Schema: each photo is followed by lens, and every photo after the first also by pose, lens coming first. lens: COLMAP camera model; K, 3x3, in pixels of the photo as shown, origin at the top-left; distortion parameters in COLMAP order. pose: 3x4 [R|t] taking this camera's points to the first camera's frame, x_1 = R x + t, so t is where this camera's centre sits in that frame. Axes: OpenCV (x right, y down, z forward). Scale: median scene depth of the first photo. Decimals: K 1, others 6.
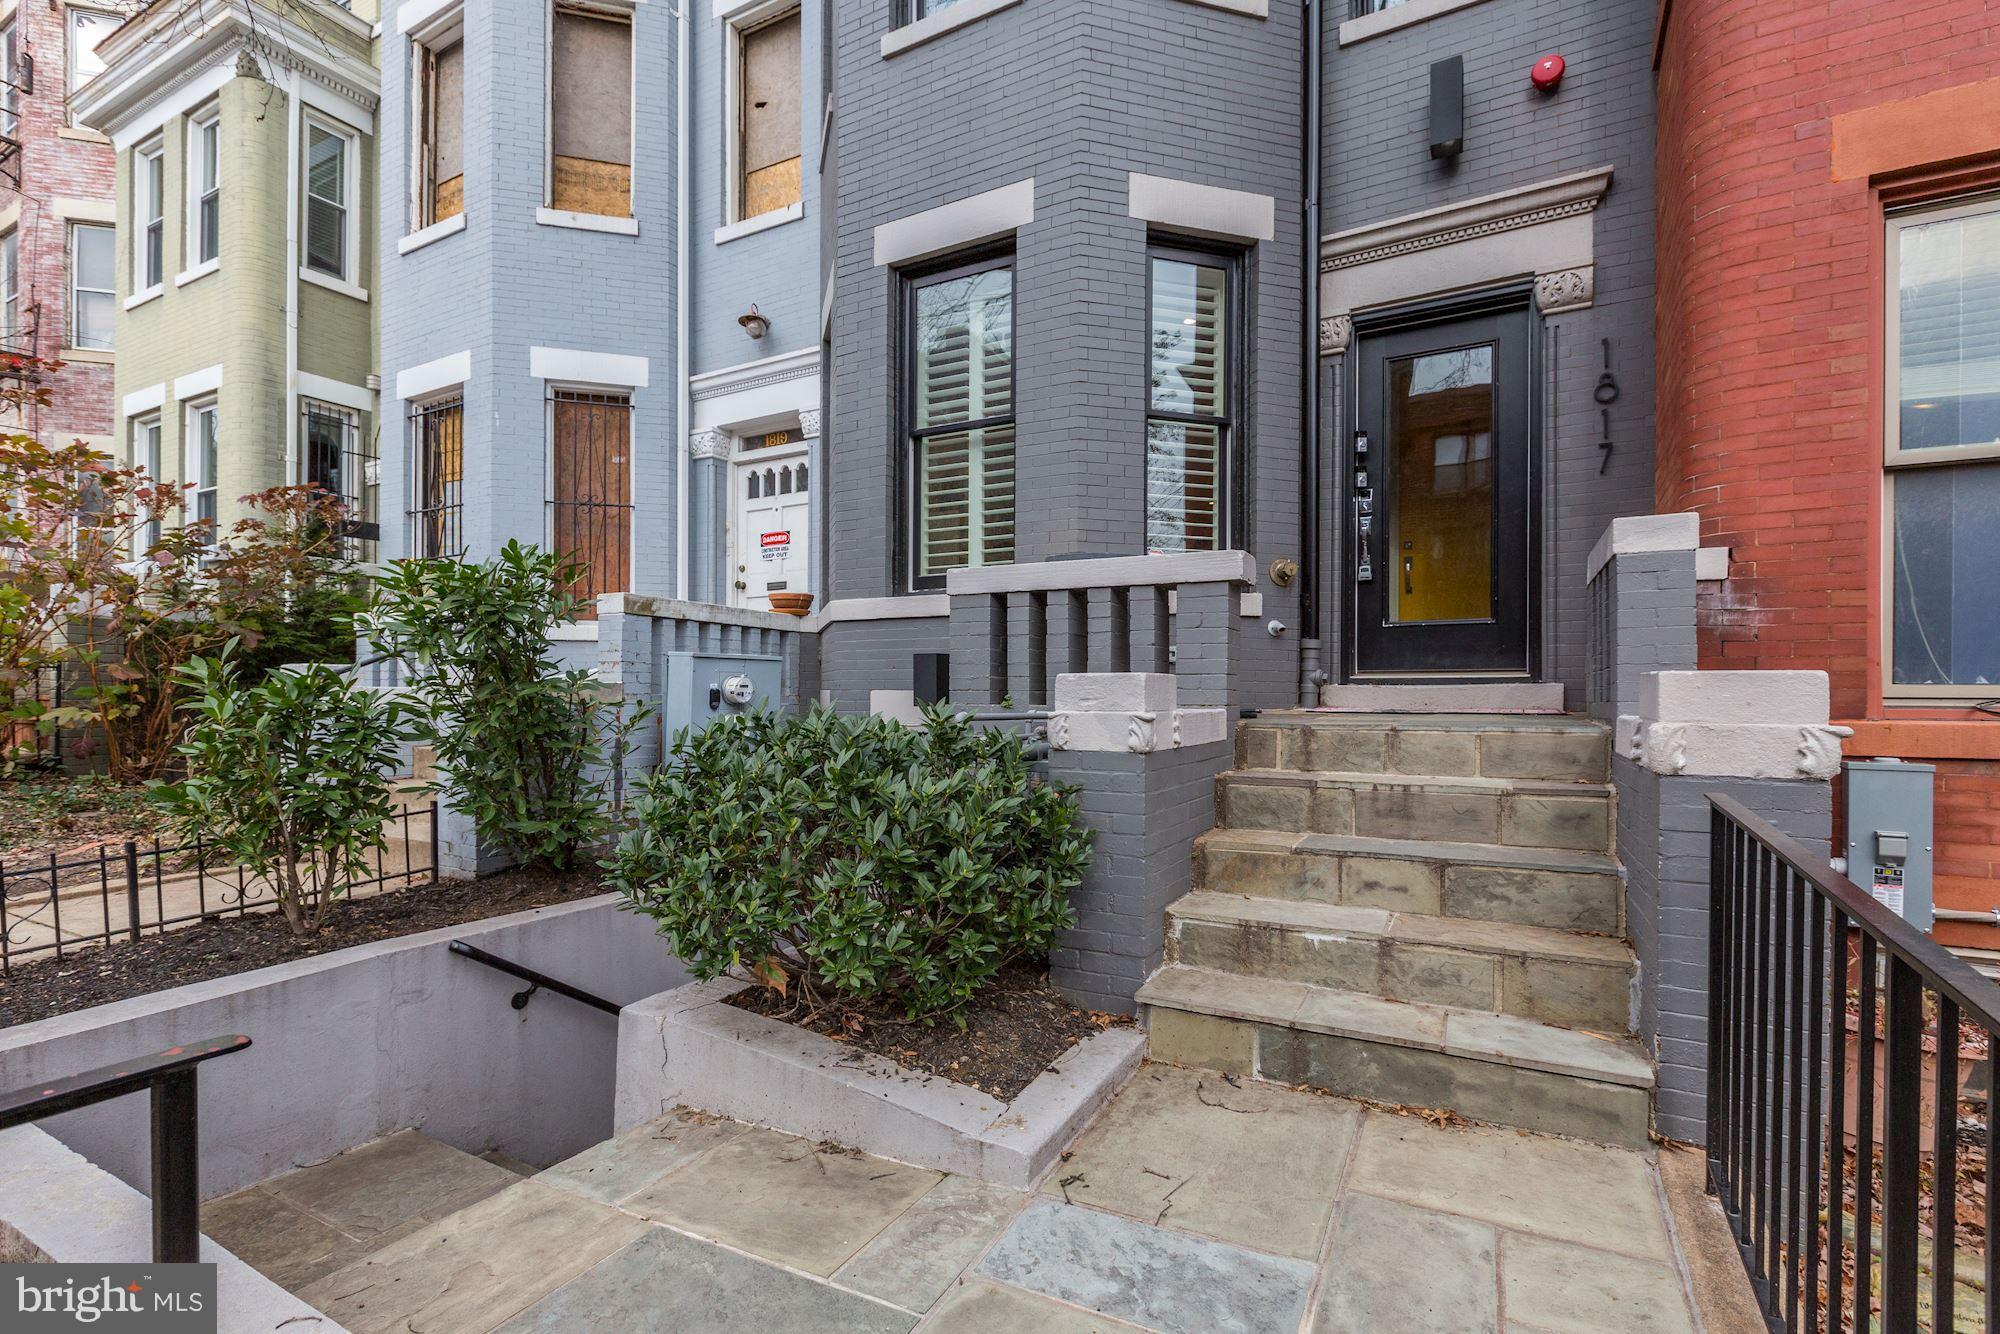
lens RADIAL K [[898.7, 0, 1000.0], [0, 898.7, 667.0], [0, 0, 1]] dist [0.000166, -0.000449]
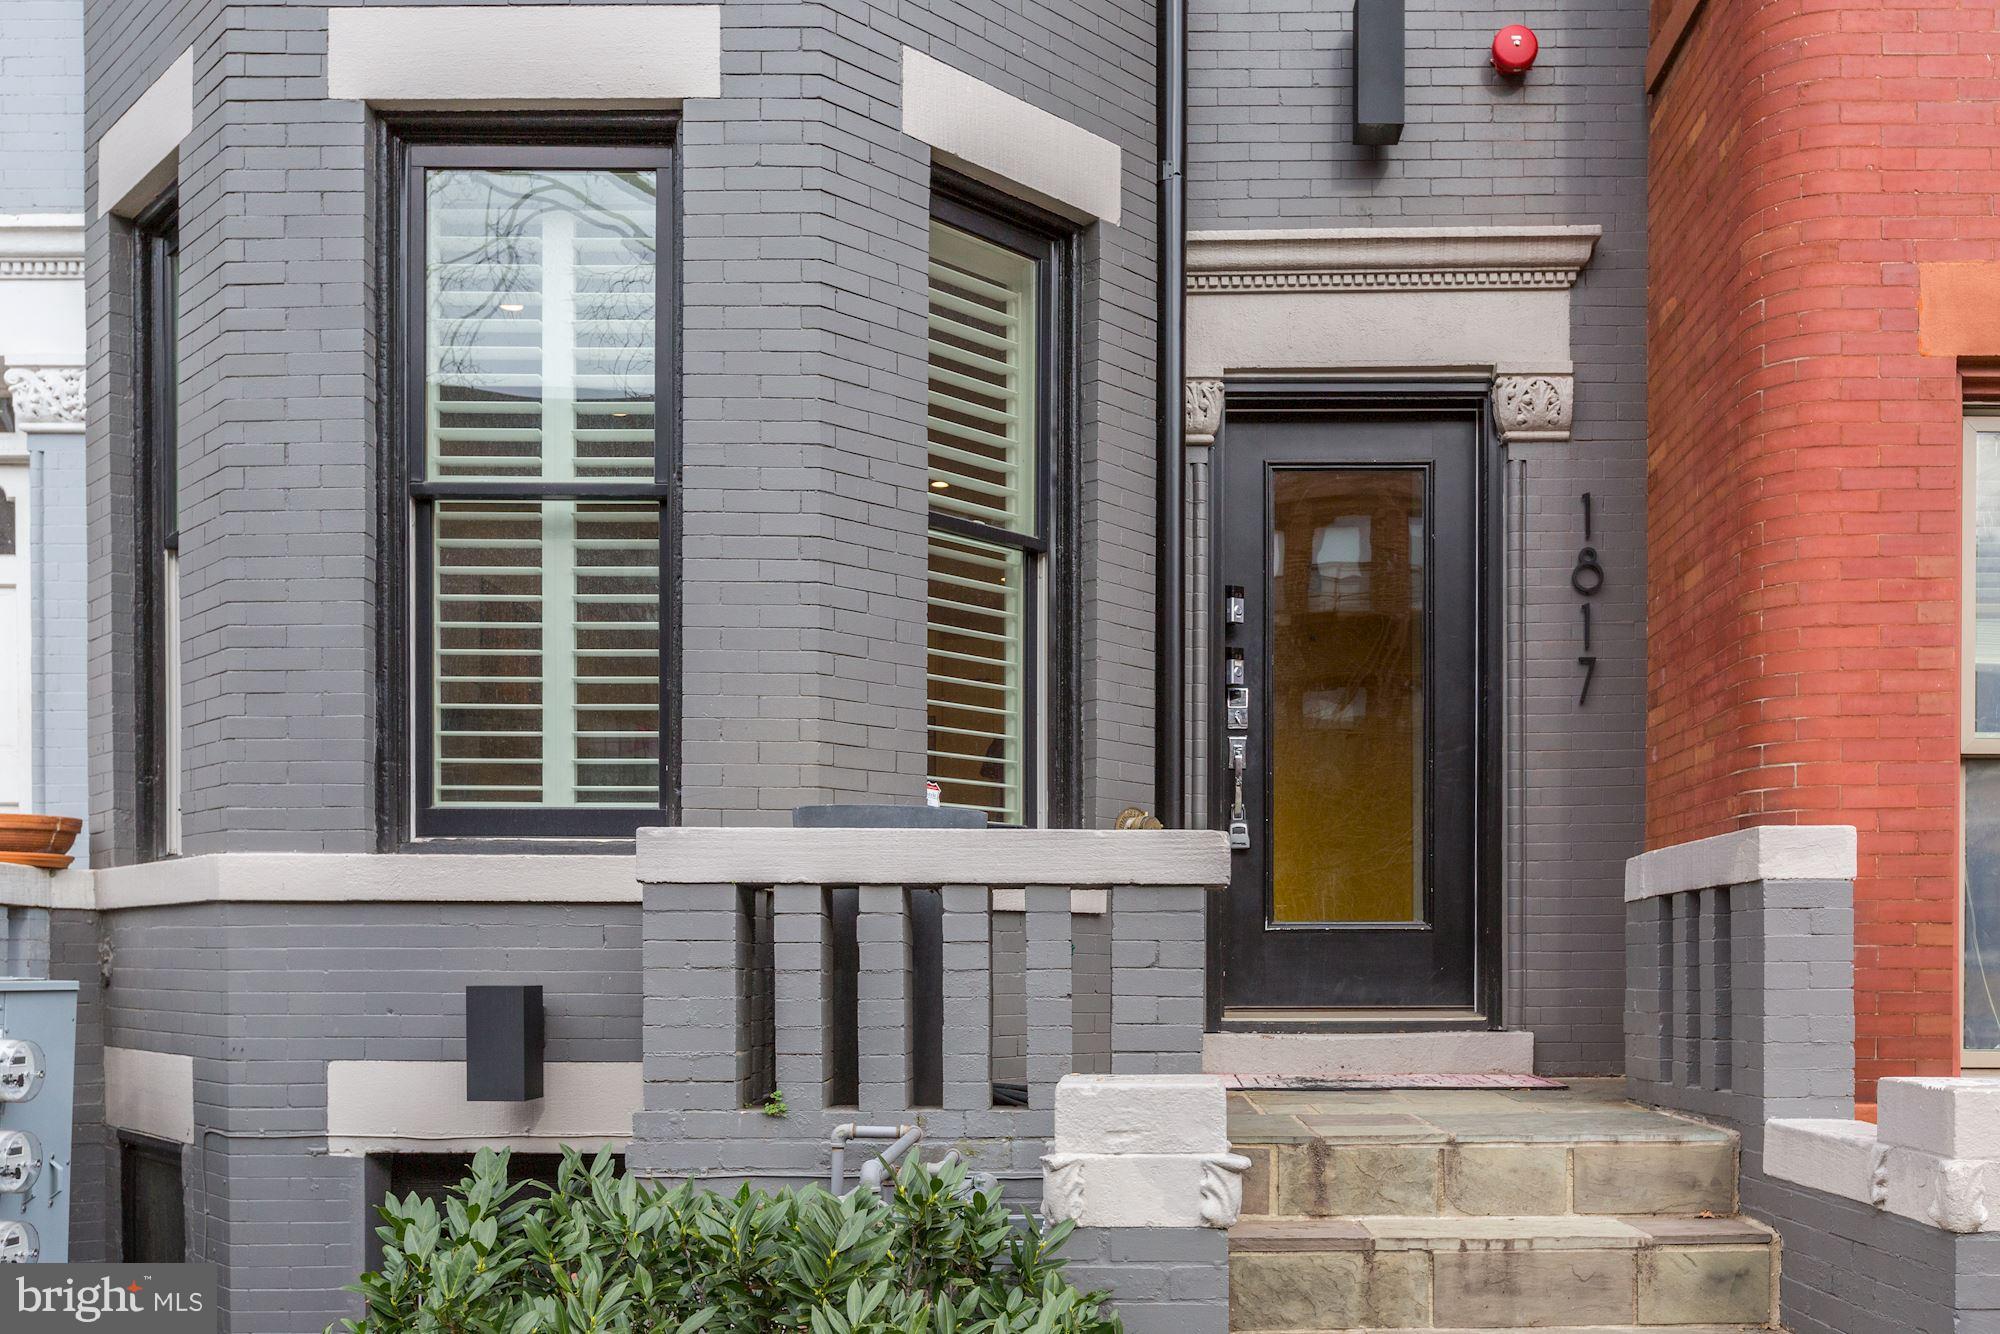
lens RADIAL K [[1877.5, 0, 999.7], [0, 1877.5, 900.5], [0, 0, 1]] dist [-0.011618, 0.022672]
pose [[0.869460, 0.015803, 0.493751, -0.345283], [-0.019354, 0.999811, 0.002081, -0.068506], [-0.493624, -0.011365, 0.869601, 0.037487]]
